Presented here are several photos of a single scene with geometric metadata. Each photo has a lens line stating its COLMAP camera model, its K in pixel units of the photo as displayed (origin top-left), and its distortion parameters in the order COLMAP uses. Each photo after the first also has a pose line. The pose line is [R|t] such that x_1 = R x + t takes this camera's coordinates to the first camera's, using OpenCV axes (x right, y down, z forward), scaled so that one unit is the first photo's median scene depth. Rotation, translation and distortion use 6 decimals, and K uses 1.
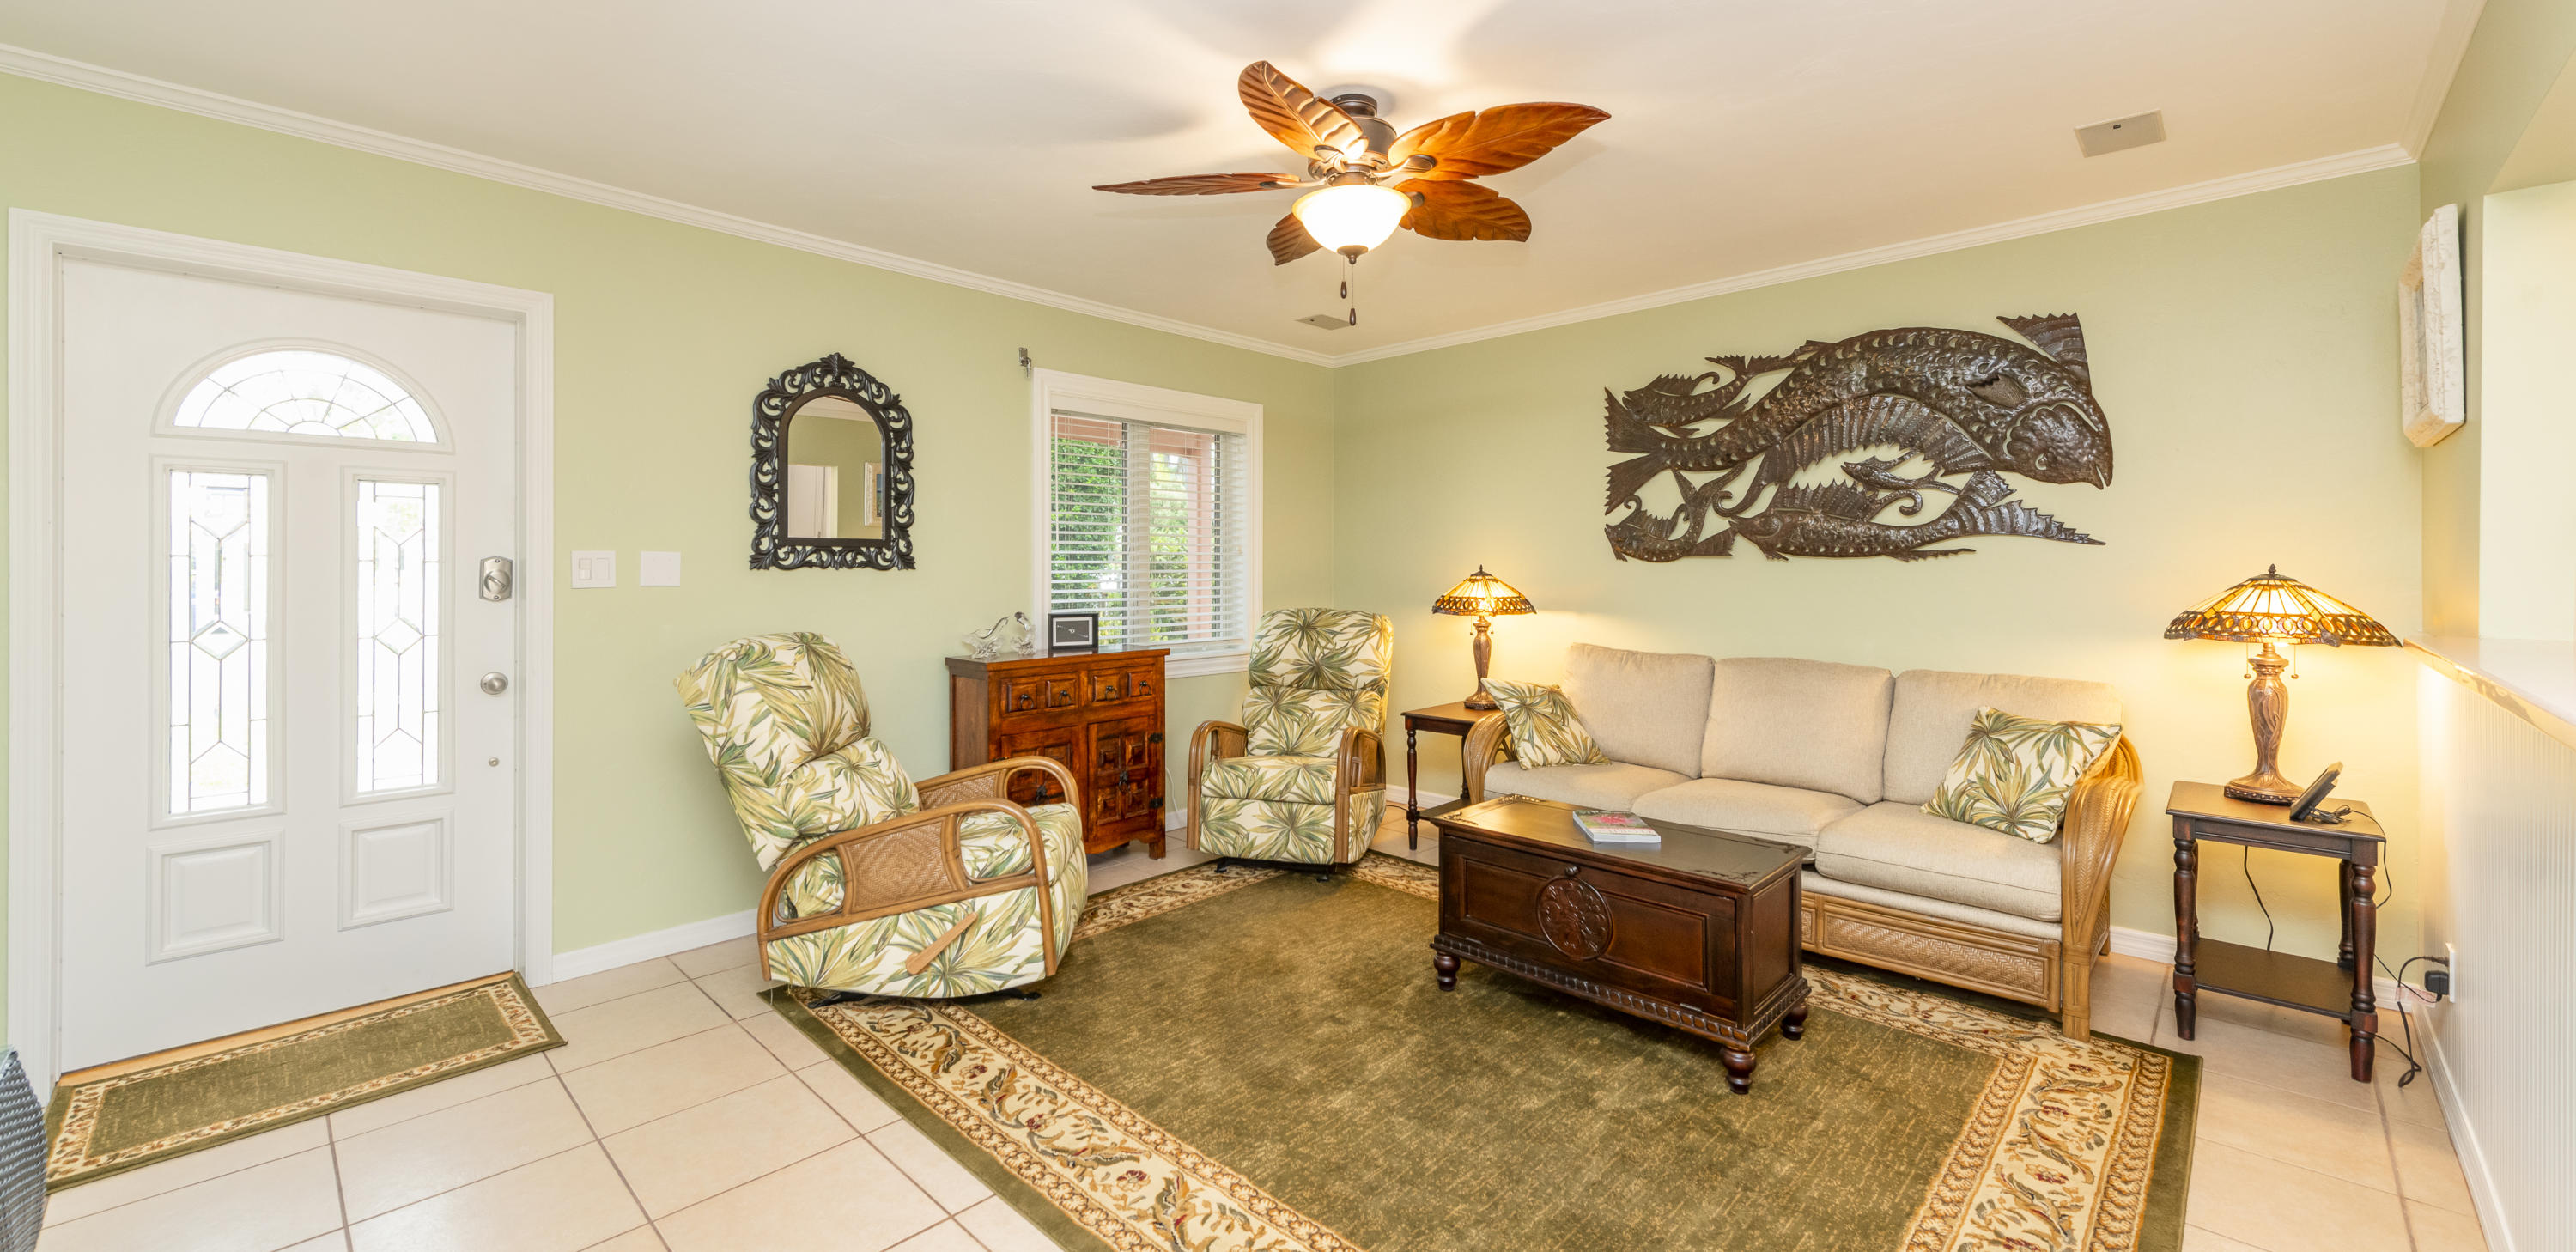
lens RADIAL K [[999.0, 0, 1282.7], [0, 999.0, 572.4], [0, 0, 1]] dist [0.007437, 0.000015]
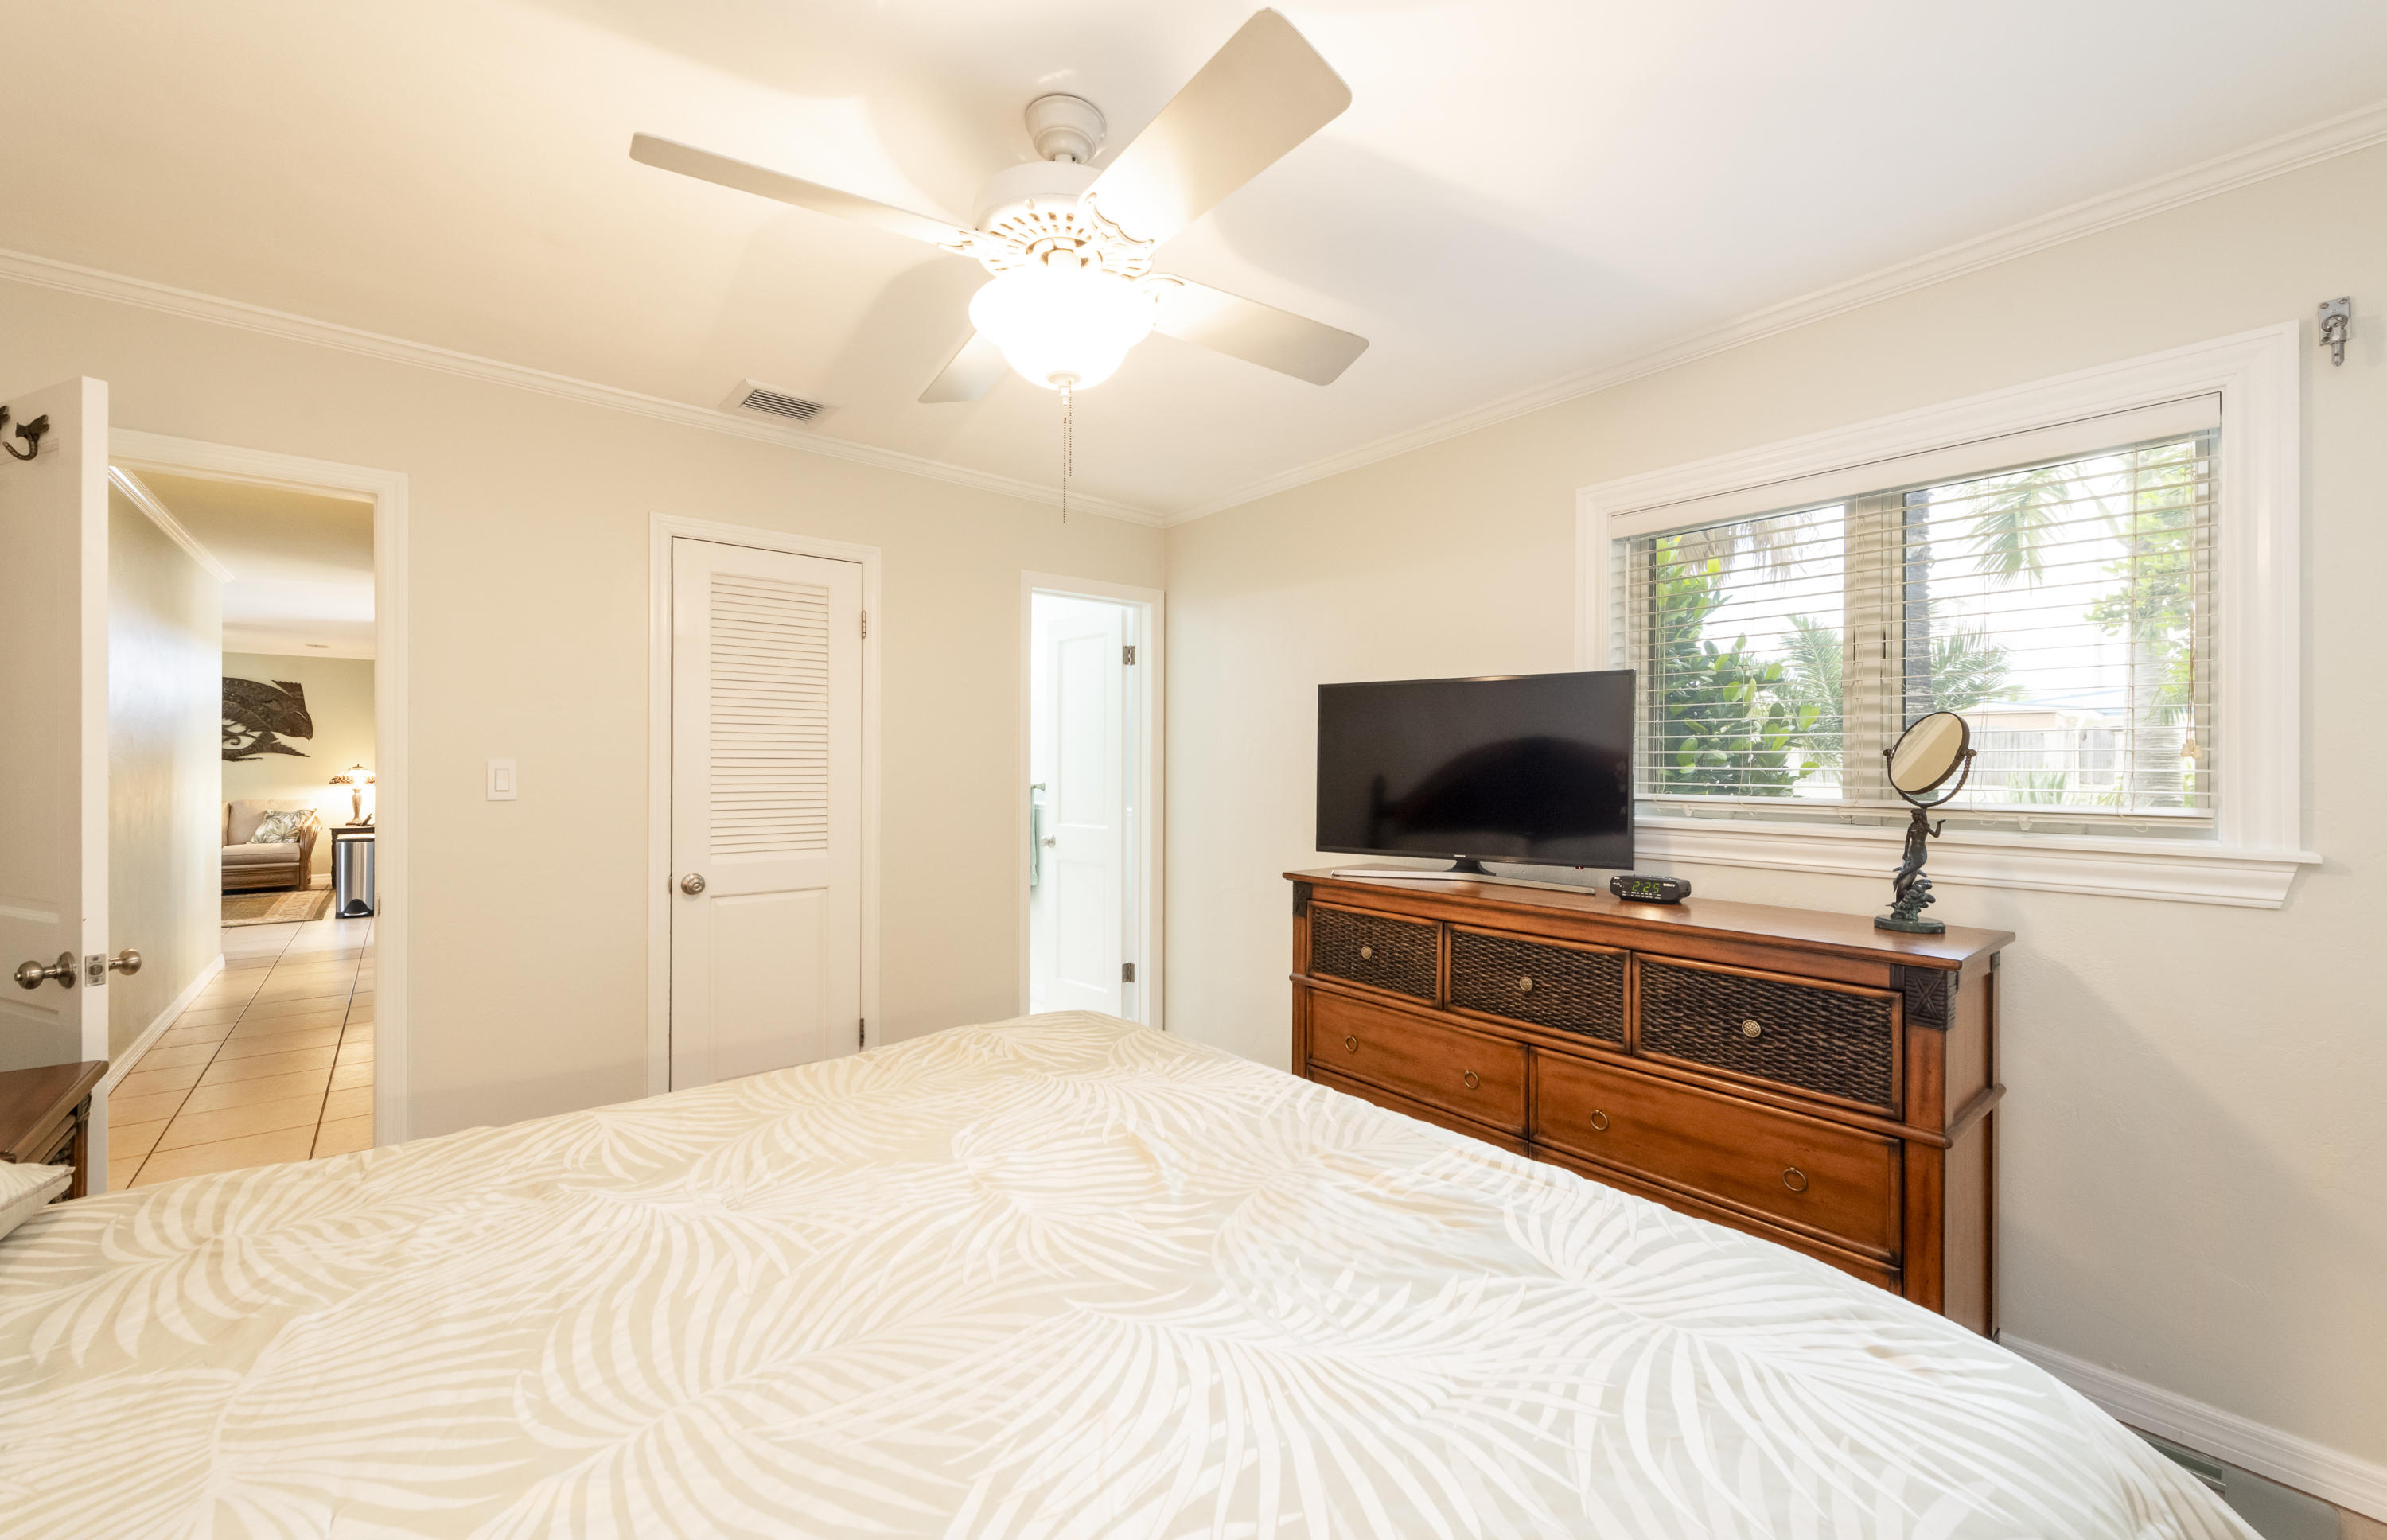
lens RADIAL K [[946.4, 0, 1193.5], [0, 946.4, 759.2], [0, 0, 1]] dist [0.003392, 0.000213]
pose [[0.101105, 0.001499, 0.994875, -1.685050], [-0.000468, 0.999999, -0.001460, -0.015197], [-0.994876, -0.000318, 0.101106, -1.863260]]
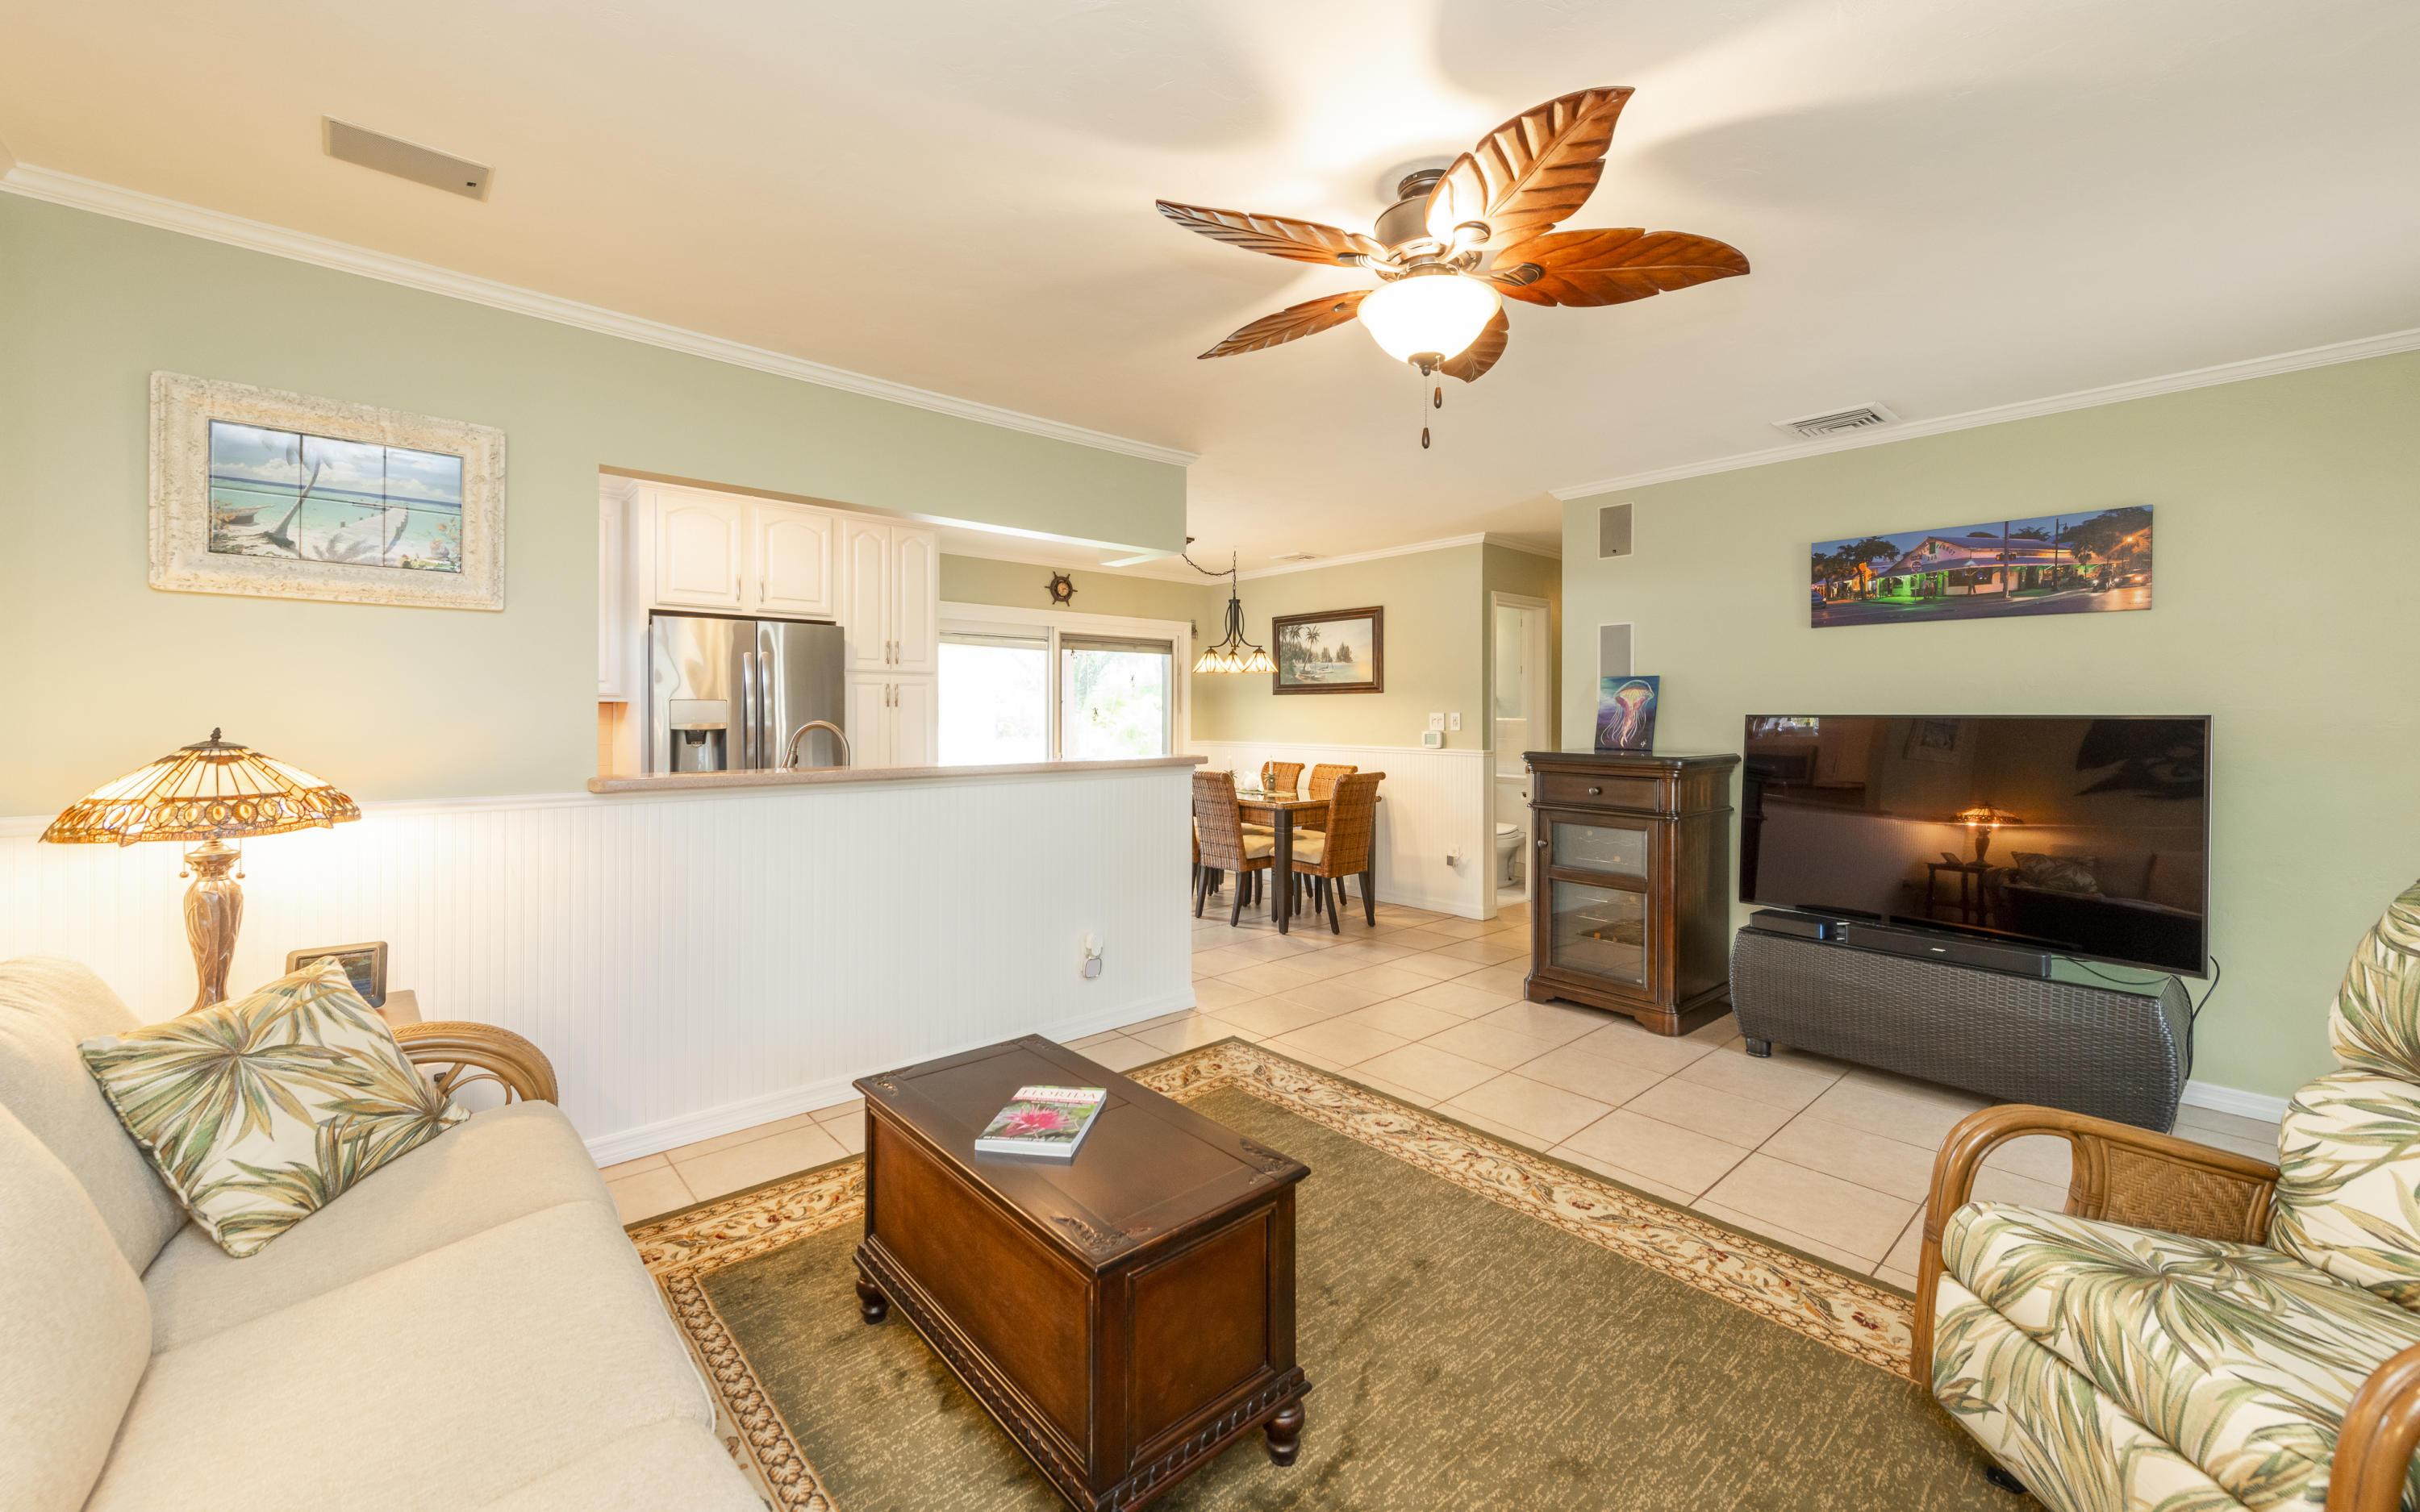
lens RADIAL K [[943.6, 0, 1207.7], [0, 943.6, 718.6], [0, 0, 1]] dist [0.007093, -0.000426]
pose [[-0.997208, -0.002583, 0.074632, 0.132385], [-0.001809, 0.999944, 0.010432, -0.017887], [-0.074655, 0.010267, -0.997157, 1.229344]]
